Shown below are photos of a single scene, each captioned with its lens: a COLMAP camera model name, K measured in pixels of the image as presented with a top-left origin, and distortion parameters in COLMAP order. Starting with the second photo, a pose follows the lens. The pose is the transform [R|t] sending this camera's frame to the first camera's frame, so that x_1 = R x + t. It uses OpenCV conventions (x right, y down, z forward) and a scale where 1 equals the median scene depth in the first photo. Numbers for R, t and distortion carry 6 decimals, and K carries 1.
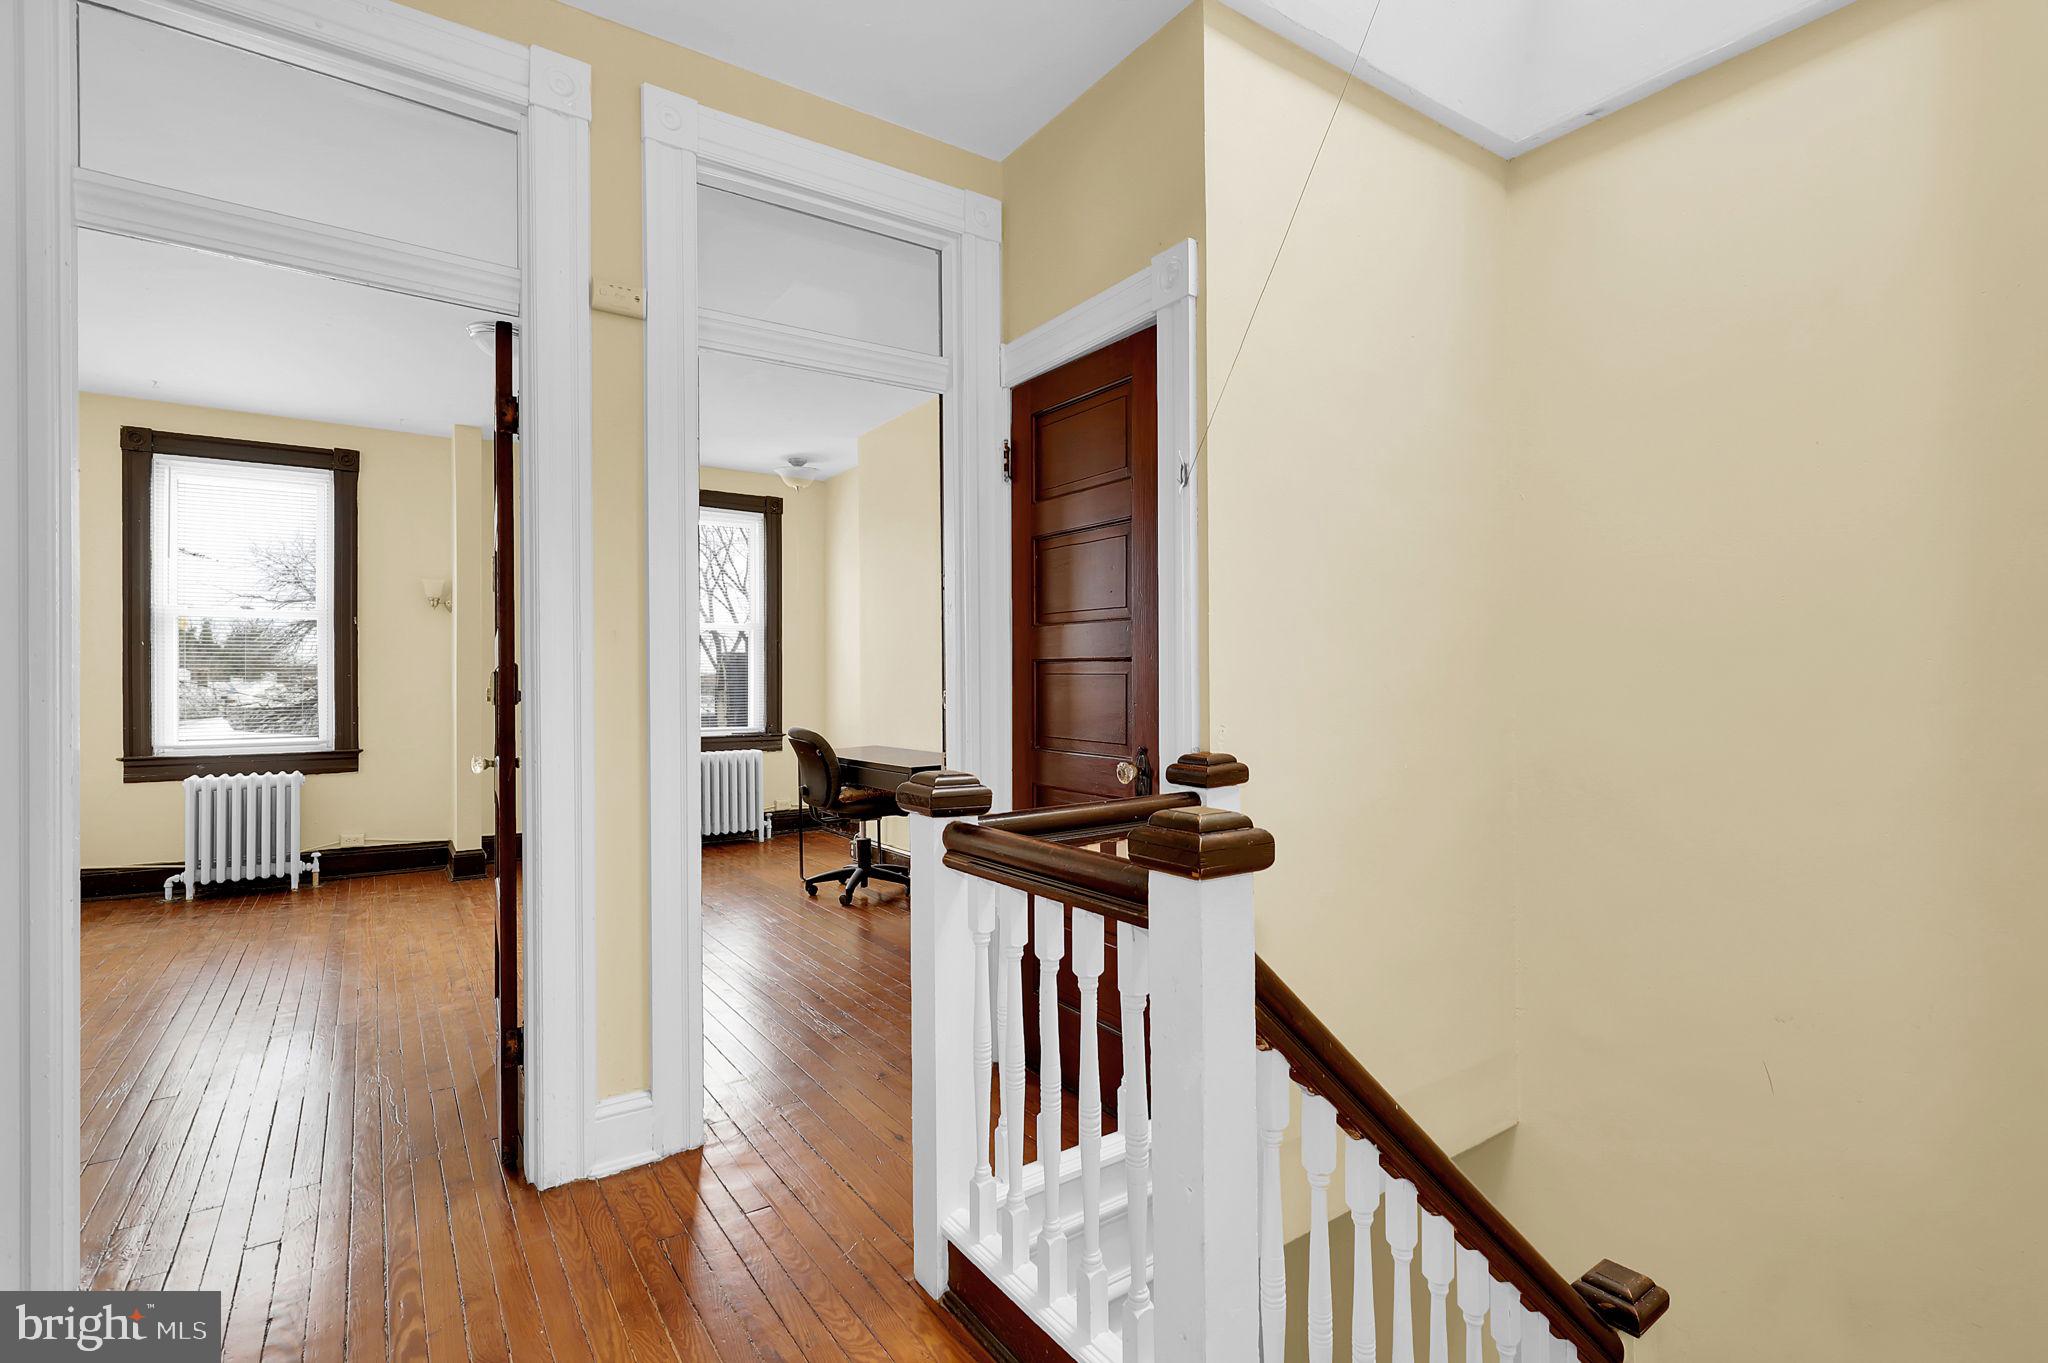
lens RADIAL K [[935.8, 0, 989.9], [0, 935.8, 678.5], [0, 0, 1]] dist [0.000908, 0.000510]
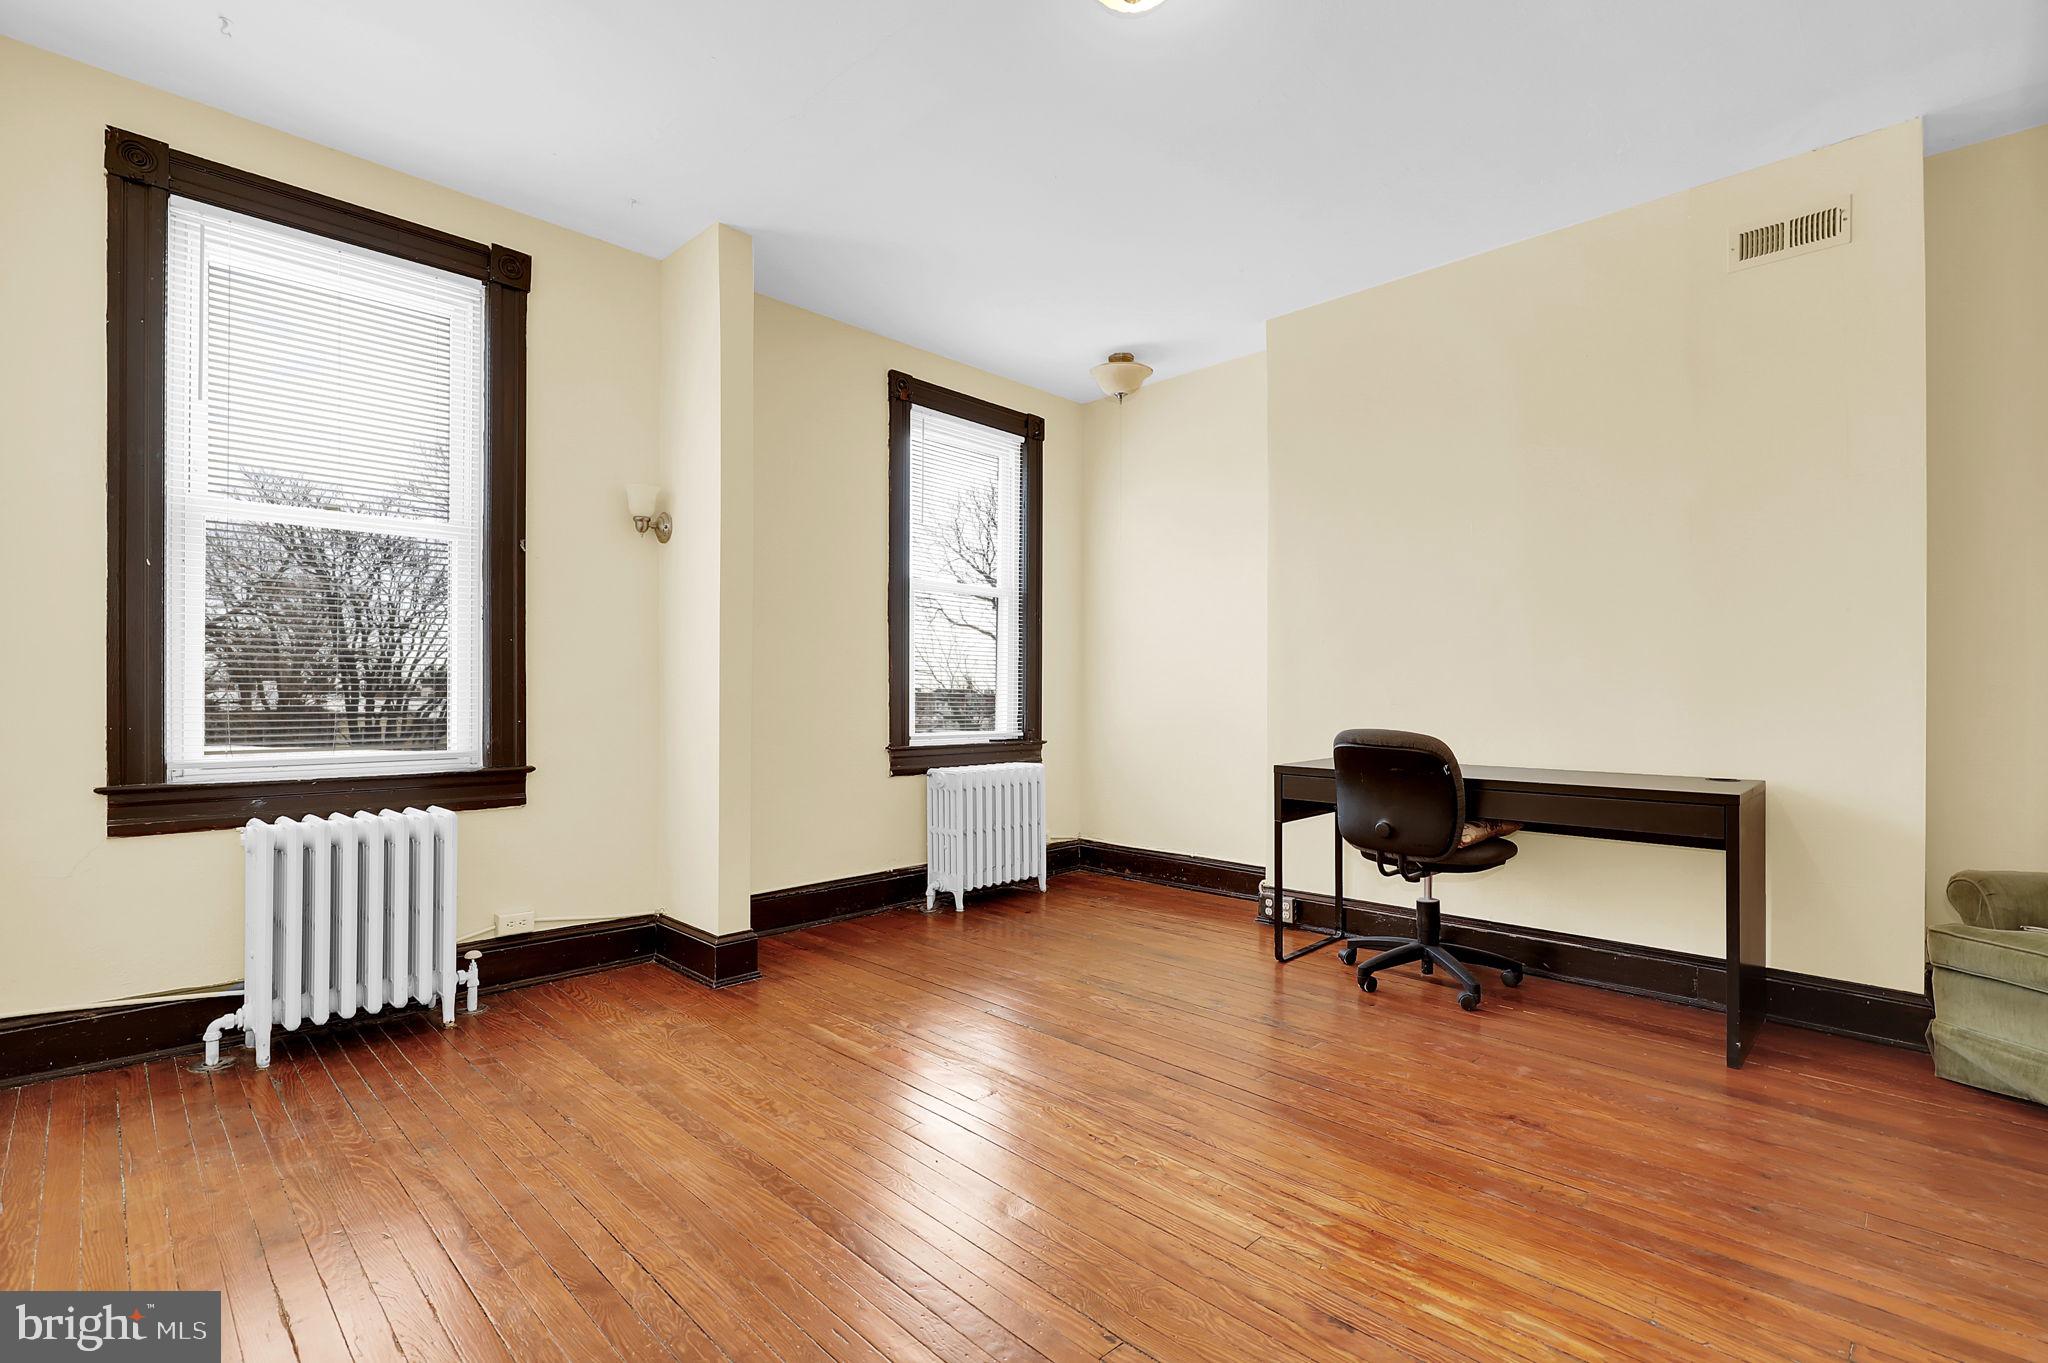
lens RADIAL K [[935.8, 0, 1035.7], [0, 935.8, 688.4], [0, 0, 1]] dist [0.000908, 0.000510]
pose [[0.980886, 0.010926, 0.194277, -0.519832], [-0.011570, 0.999931, 0.002185, 0.024121], [-0.194240, -0.004391, 0.980944, 0.399116]]
